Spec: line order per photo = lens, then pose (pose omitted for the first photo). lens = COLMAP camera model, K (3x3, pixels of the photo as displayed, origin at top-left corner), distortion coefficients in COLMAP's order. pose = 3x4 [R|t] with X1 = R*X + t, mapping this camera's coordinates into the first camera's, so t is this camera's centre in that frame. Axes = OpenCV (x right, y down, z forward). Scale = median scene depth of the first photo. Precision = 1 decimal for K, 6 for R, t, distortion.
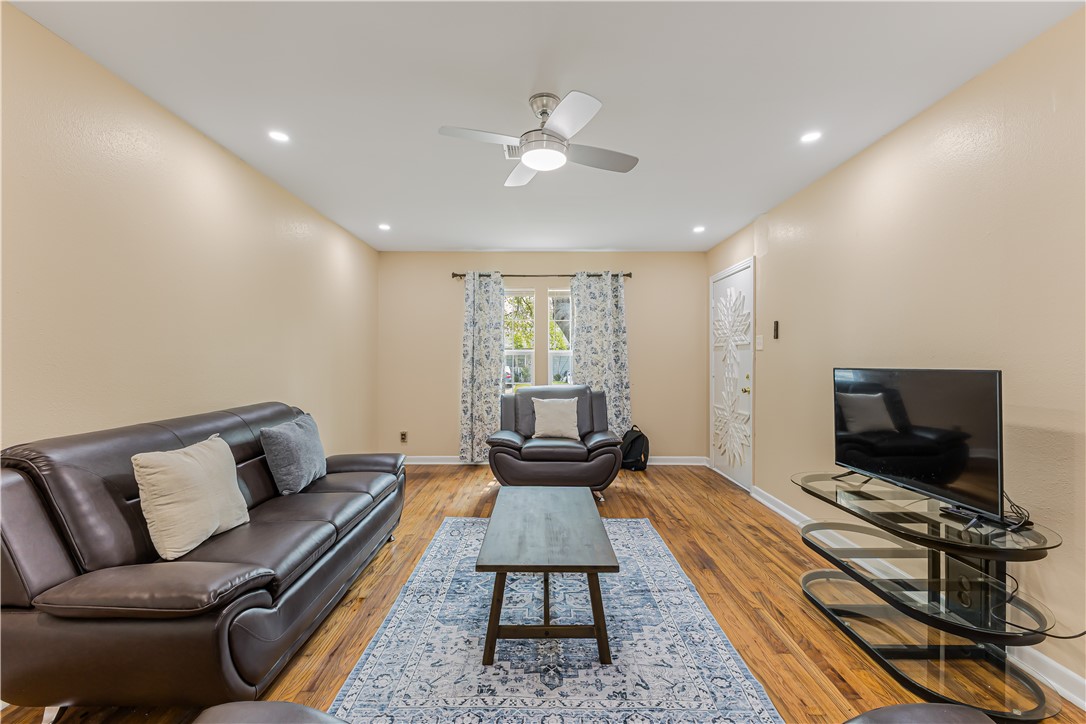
lens RADIAL K [[484.1, 0, 553.8], [0, 484.1, 363.6], [0, 0, 1]] dist [0.006352, 0.000784]
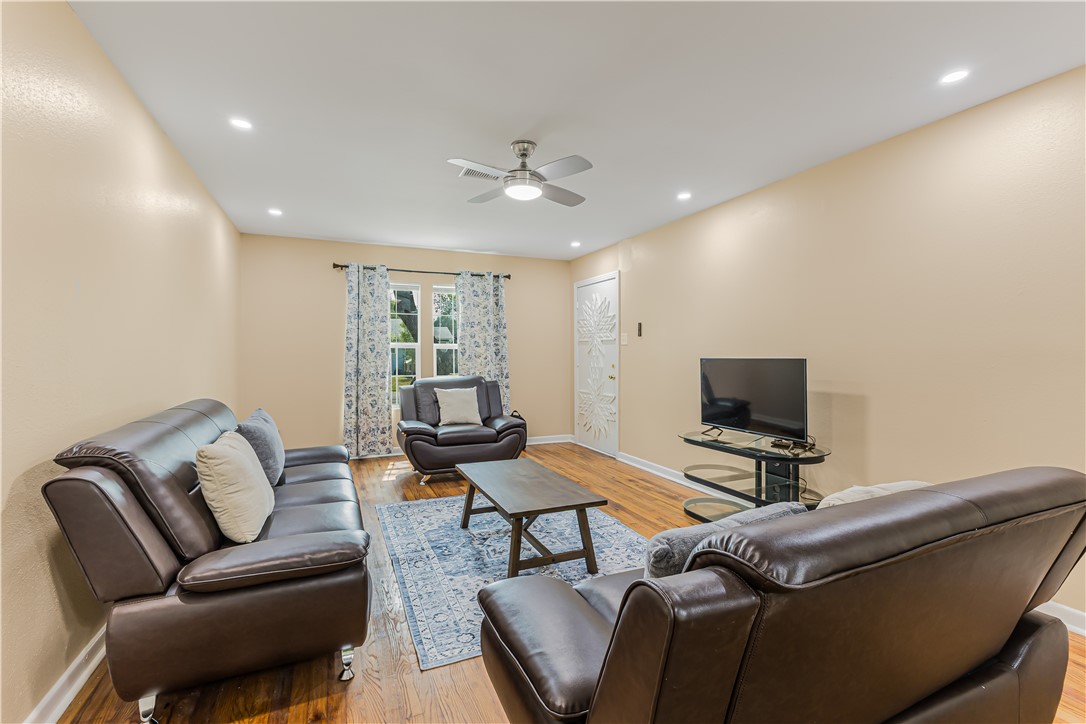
lens RADIAL K [[484.1, 0, 568.1], [0, 484.1, 355.7], [0, 0, 1]] dist [0.006352, 0.000784]
pose [[0.911325, -0.004646, 0.411662, -0.215281], [0.005224, 0.999986, -0.000280, 0.000534], [-0.411655, 0.002406, 0.911337, -0.091085]]
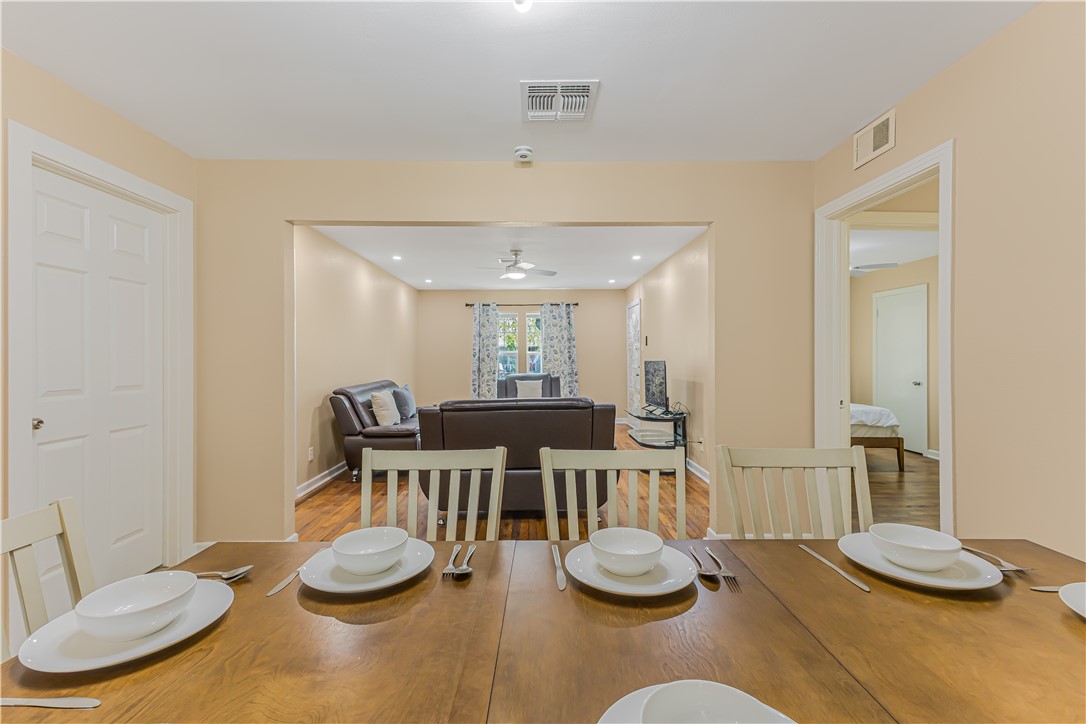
lens RADIAL K [[484.1, 0, 562.7], [0, 484.1, 355.0], [0, 0, 1]] dist [0.006352, 0.000784]
pose [[0.999450, -0.008233, 0.032136, 0.067386], [0.008626, 0.999889, -0.012110, 0.004203], [-0.032032, 0.012380, 0.999410, -0.710230]]
